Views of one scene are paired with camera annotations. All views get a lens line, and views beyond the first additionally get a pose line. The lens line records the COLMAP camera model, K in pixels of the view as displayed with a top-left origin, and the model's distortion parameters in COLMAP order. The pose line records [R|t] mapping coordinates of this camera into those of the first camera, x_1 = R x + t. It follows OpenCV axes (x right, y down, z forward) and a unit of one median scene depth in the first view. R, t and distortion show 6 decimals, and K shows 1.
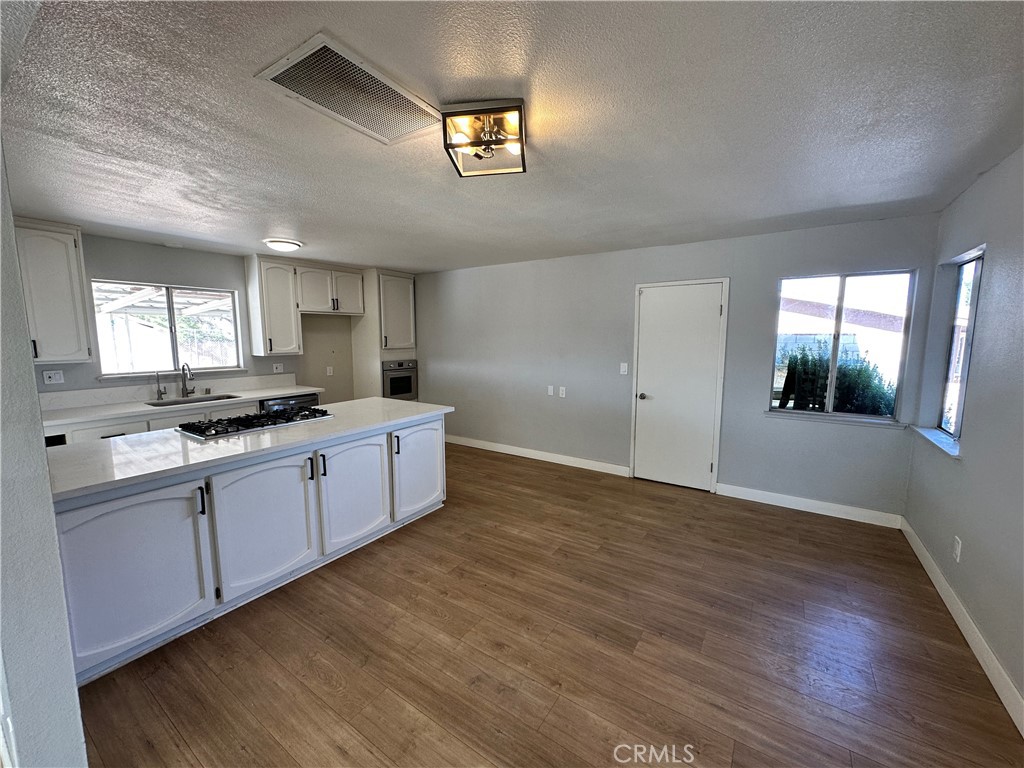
lens RADIAL K [[408.3, 0, 515.7], [0, 408.3, 382.4], [0, 0, 1]] dist [-0.002103, 0.000072]
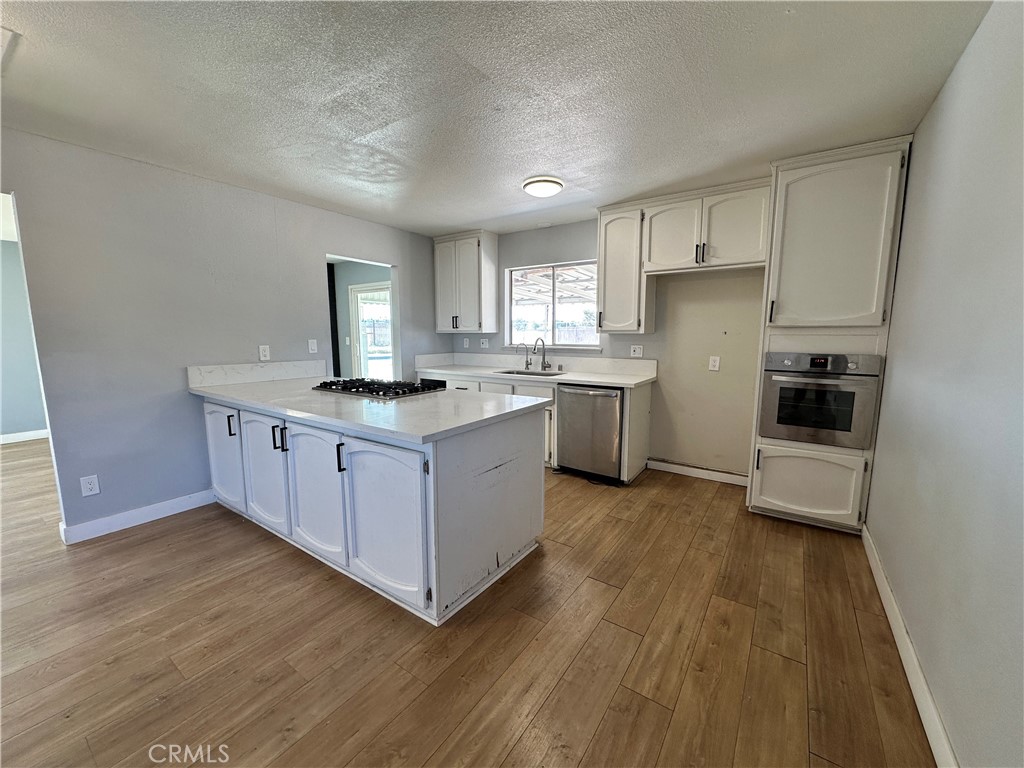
lens RADIAL K [[408.3, 0, 513.0], [0, 408.3, 384.0], [0, 0, 1]] dist [-0.002103, 0.000072]
pose [[-0.022402, 0.126287, -0.991741, 0.243102], [-0.113371, 0.985270, 0.128023, -0.055174], [0.993300, 0.115303, -0.007754, 0.928820]]
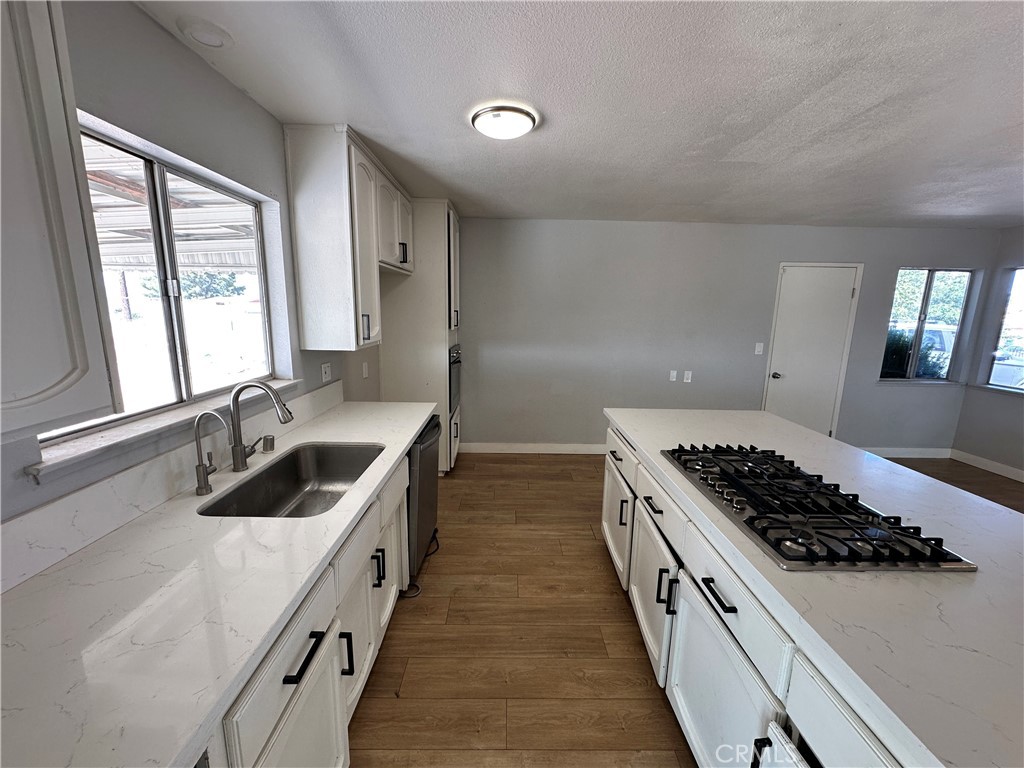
lens RADIAL K [[408.3, 0, 513.9], [0, 408.3, 387.4], [0, 0, 1]] dist [-0.002103, 0.000072]
pose [[0.825090, -0.092716, 0.557342, -0.807809], [0.047293, 0.994315, 0.095396, -0.065257], [-0.563019, -0.052352, 0.824784, 0.538037]]
